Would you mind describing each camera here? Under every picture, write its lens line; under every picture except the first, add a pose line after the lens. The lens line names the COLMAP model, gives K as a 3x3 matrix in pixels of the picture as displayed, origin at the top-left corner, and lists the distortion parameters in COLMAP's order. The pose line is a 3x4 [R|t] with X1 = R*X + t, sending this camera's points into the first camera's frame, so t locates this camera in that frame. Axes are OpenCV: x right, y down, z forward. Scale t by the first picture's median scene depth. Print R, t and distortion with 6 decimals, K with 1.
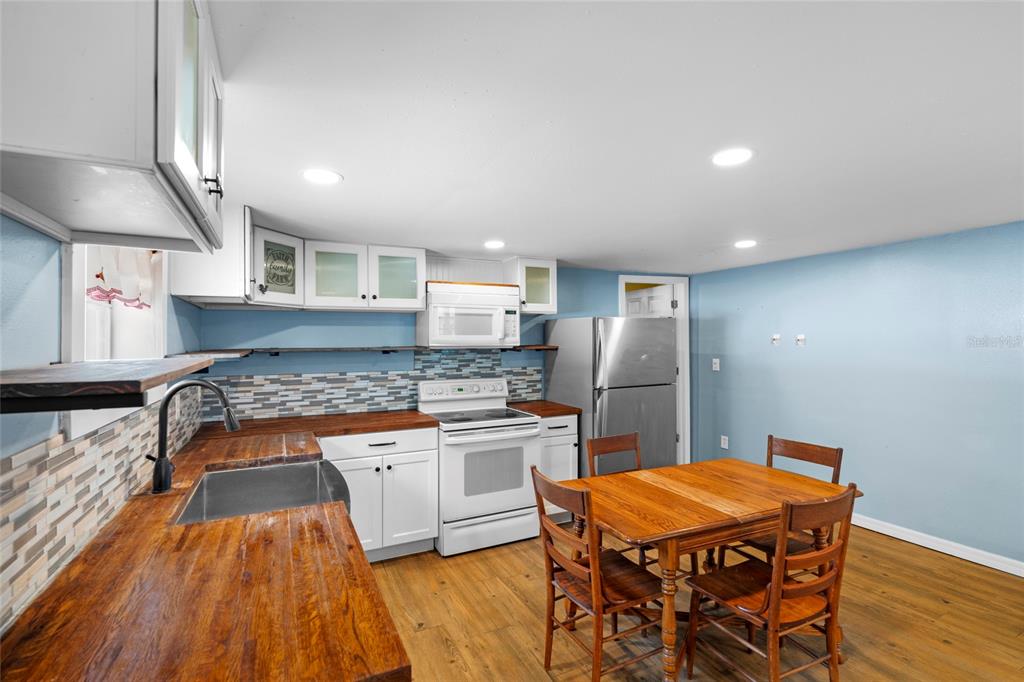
lens RADIAL K [[469.2, 0, 520.5], [0, 469.2, 337.6], [0, 0, 1]] dist [-0.002168, 0.001230]
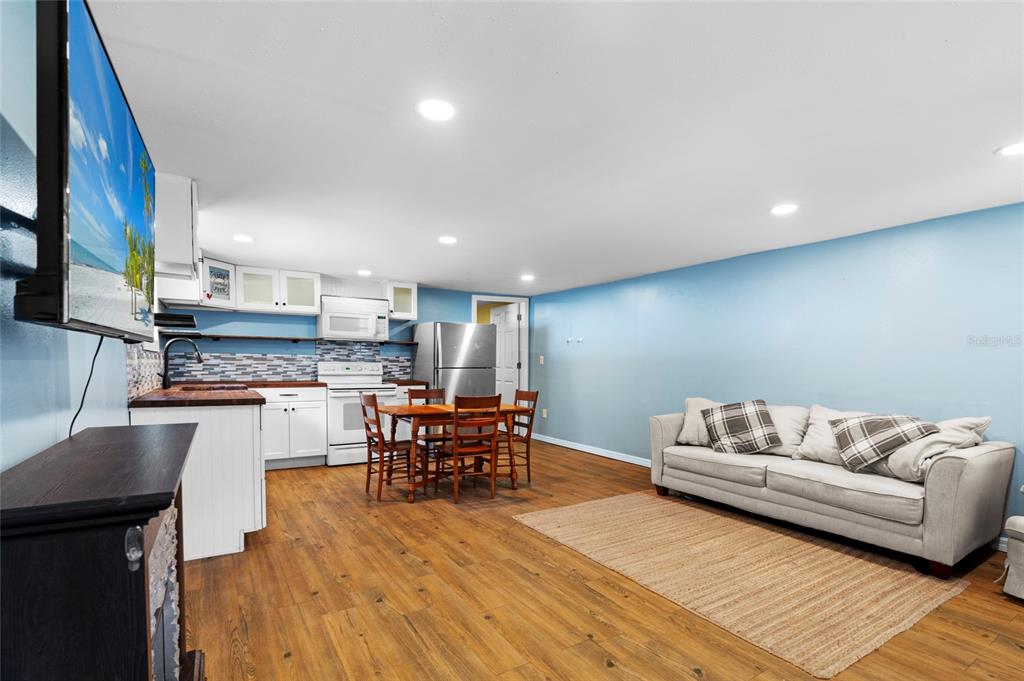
lens RADIAL K [[469.2, 0, 520.0], [0, 469.2, 386.9], [0, 0, 1]] dist [-0.002168, 0.001230]
pose [[0.994277, 0.012815, 0.106065, 0.275899], [-0.019786, 0.997693, 0.064940, 0.064790], [-0.104988, -0.066667, 0.992236, -0.582005]]
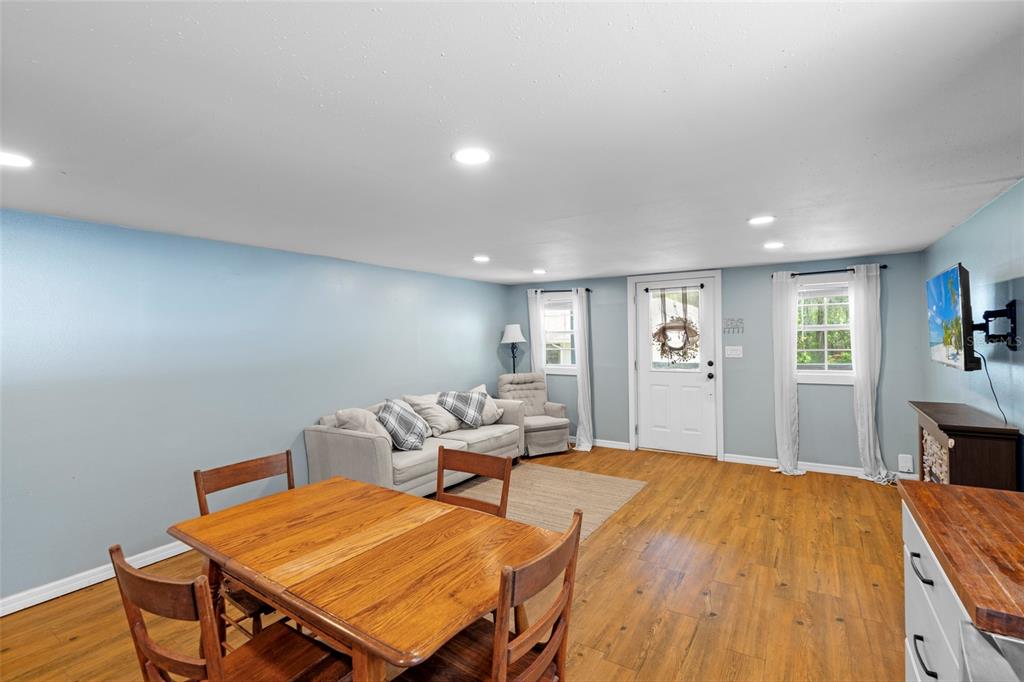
lens RADIAL K [[469.2, 0, 508.9], [0, 469.2, 343.1], [0, 0, 1]] dist [-0.002168, 0.001230]
pose [[-0.501110, 0.006174, 0.865361, -0.243371], [0.007440, 0.999968, -0.002825, 0.017319], [-0.865352, 0.005023, -0.501140, 0.732011]]
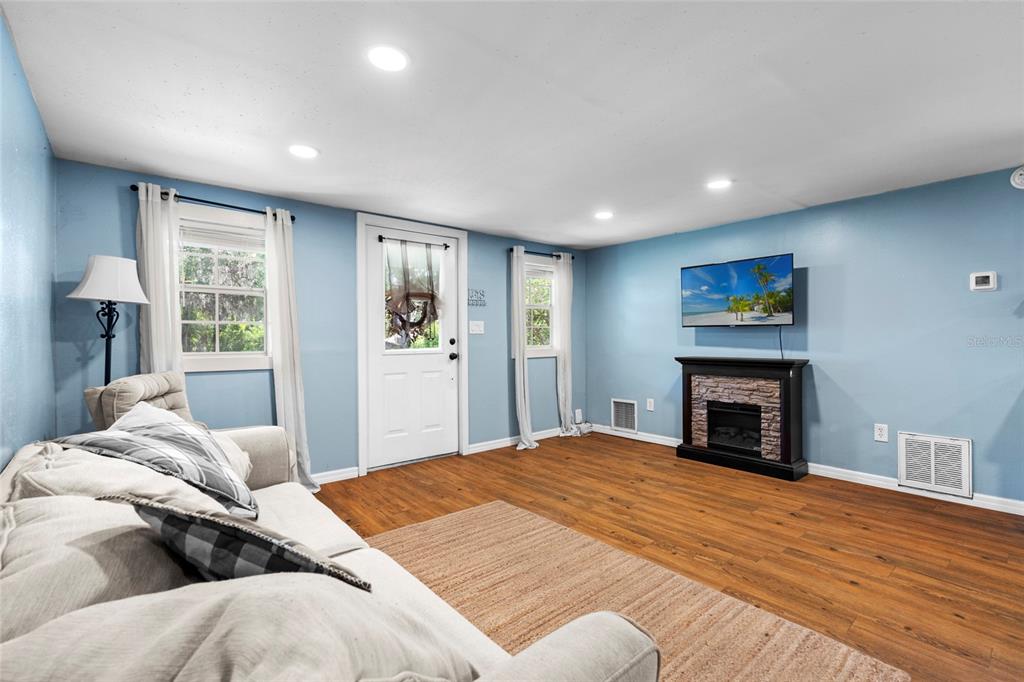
lens RADIAL K [[469.2, 0, 510.8], [0, 469.2, 339.8], [0, 0, 1]] dist [-0.002168, 0.001230]
pose [[-0.971260, 0.017052, -0.237410, 0.809884], [0.018518, 0.999821, -0.003946, 0.082066], [0.237300, -0.008229, -0.971402, 0.679393]]
